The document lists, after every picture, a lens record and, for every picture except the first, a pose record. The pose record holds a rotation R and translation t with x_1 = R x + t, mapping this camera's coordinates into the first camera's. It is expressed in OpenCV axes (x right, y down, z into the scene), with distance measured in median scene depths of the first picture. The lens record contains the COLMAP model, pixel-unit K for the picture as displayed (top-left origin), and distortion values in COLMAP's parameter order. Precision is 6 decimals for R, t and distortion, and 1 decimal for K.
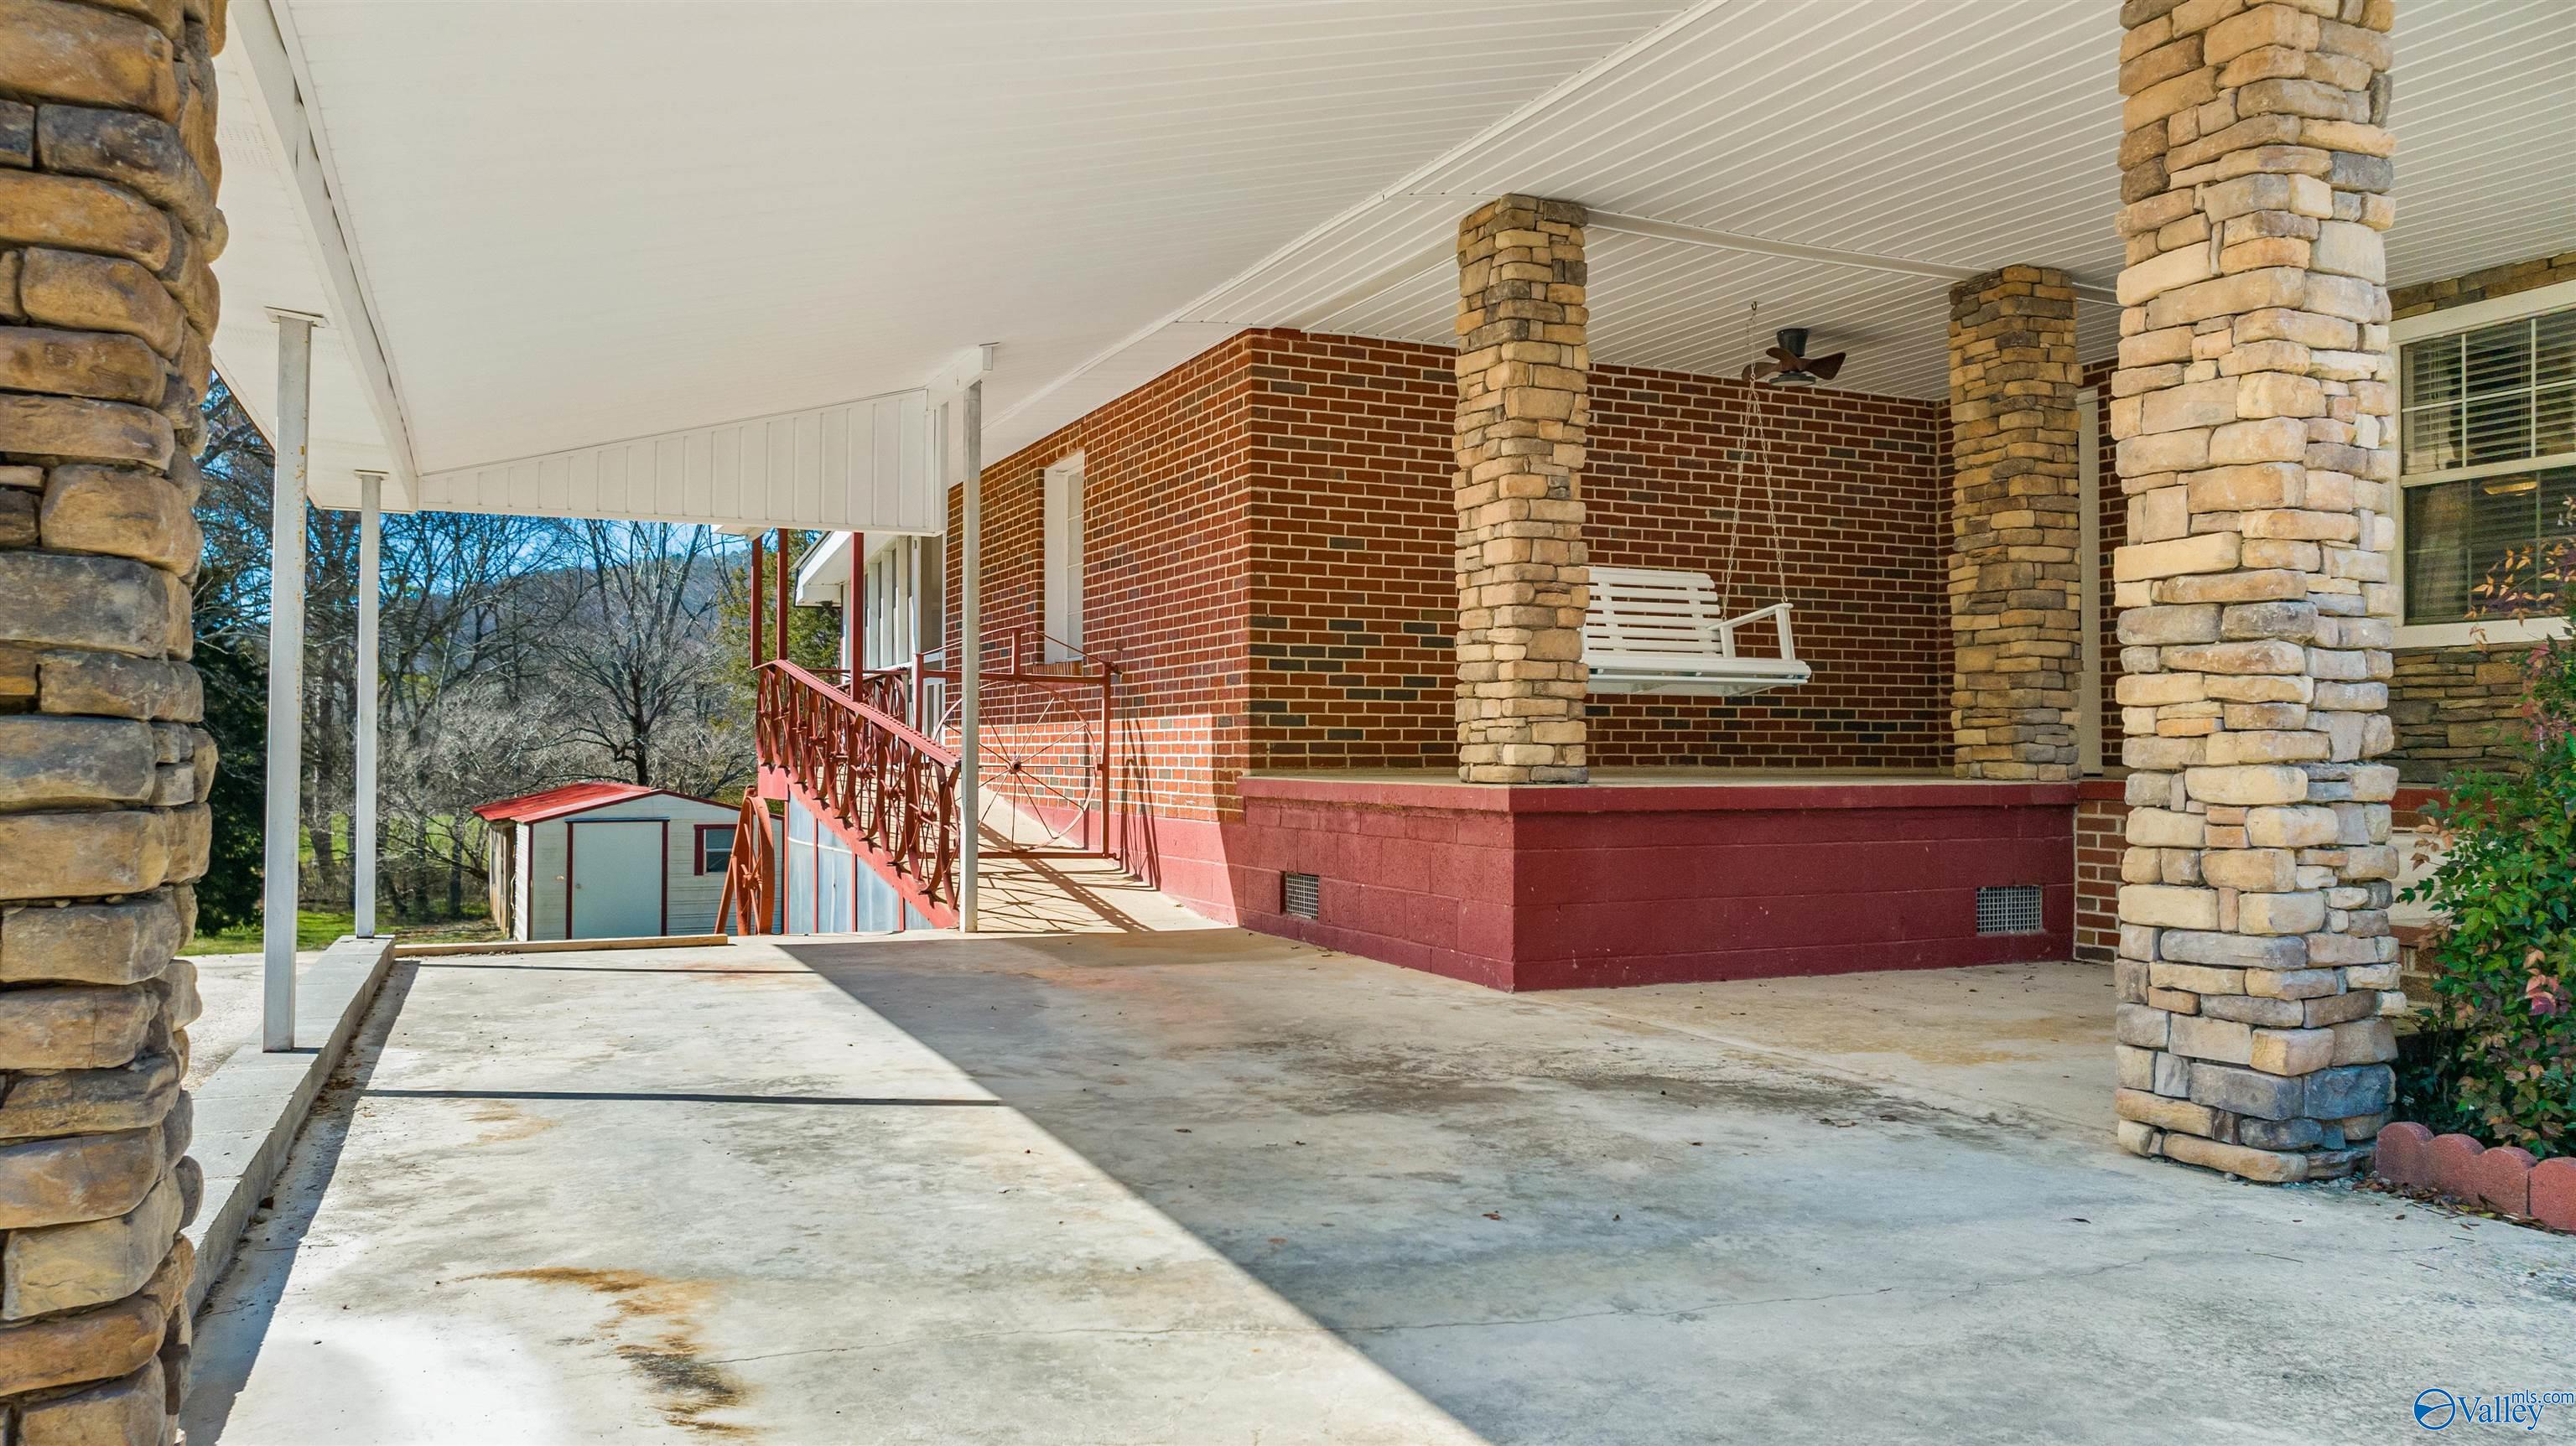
lens RADIAL K [[1788.7, 0, 1288.0], [0, 1788.7, 723.0], [0, 0, 1]] dist [-0.008217, 0.002105]
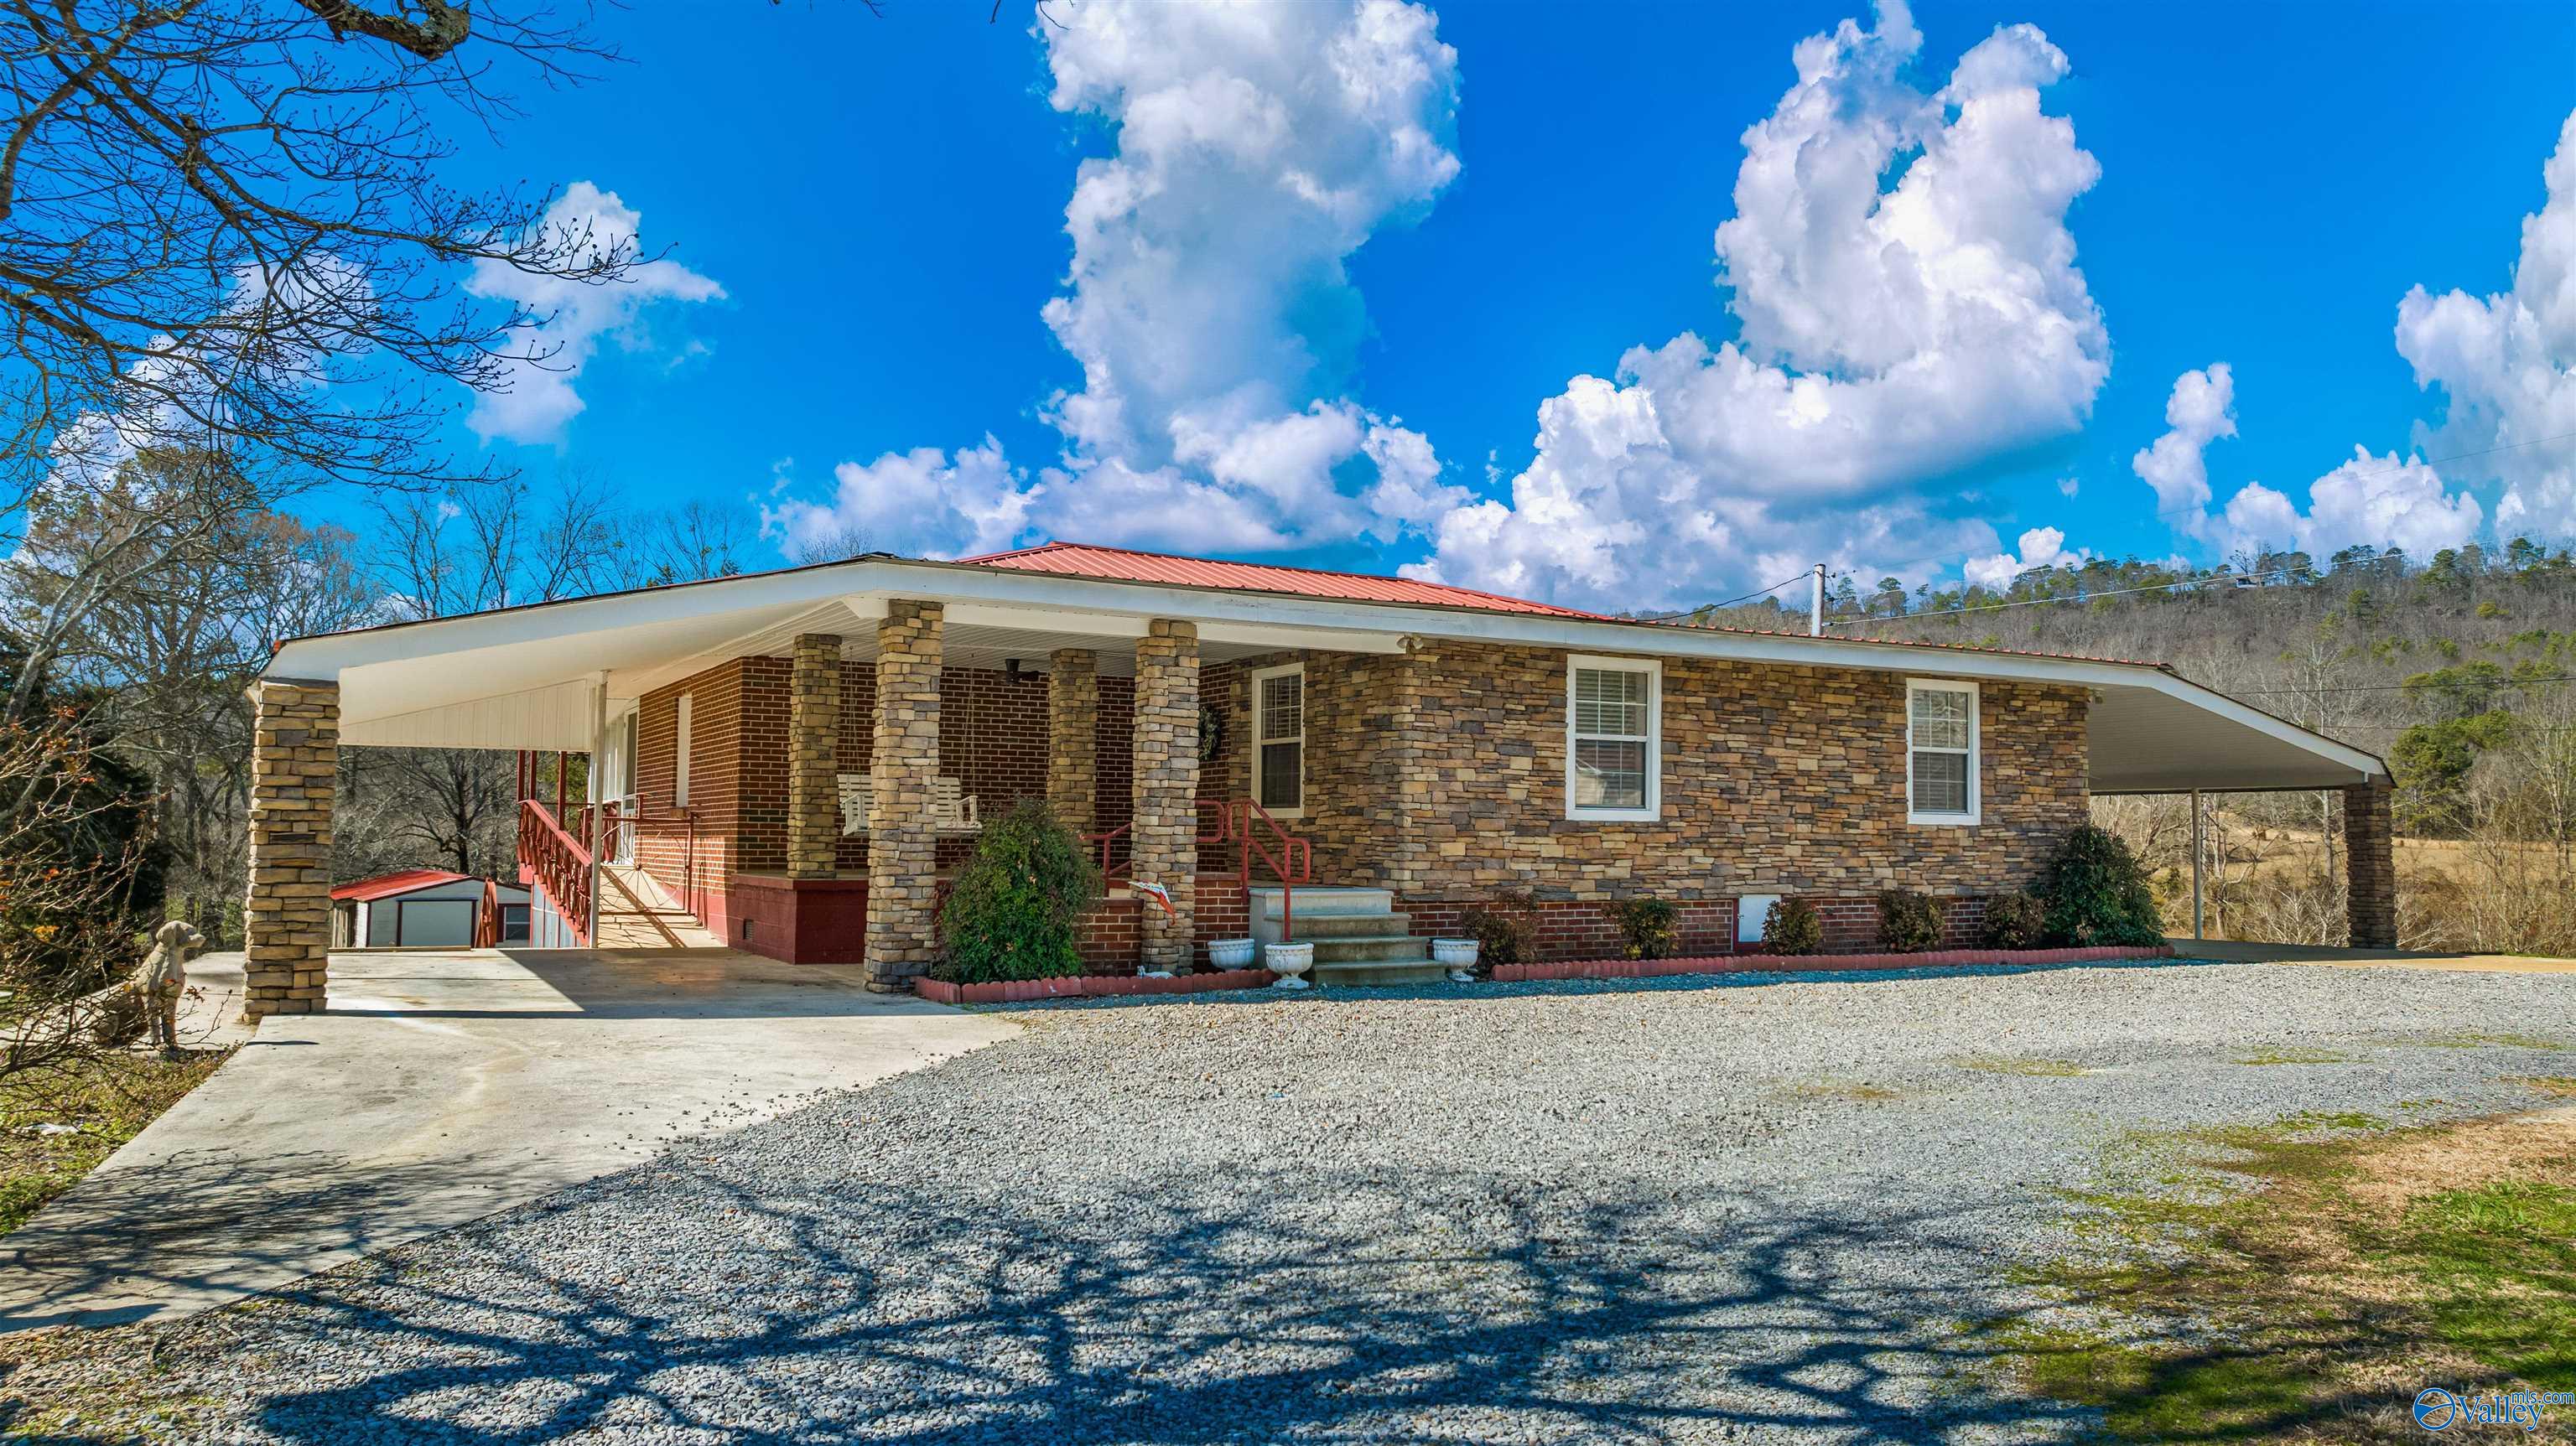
lens RADIAL K [[1788.7, 0, 1288.0], [0, 1788.7, 723.0], [0, 0, 1]] dist [-0.008217, 0.002105]
pose [[0.997099, 0.012113, 0.075144, 0.563770], [-0.008396, 0.998734, -0.049594, -0.057652], [-0.075650, 0.048820, 0.995939, -1.373236]]
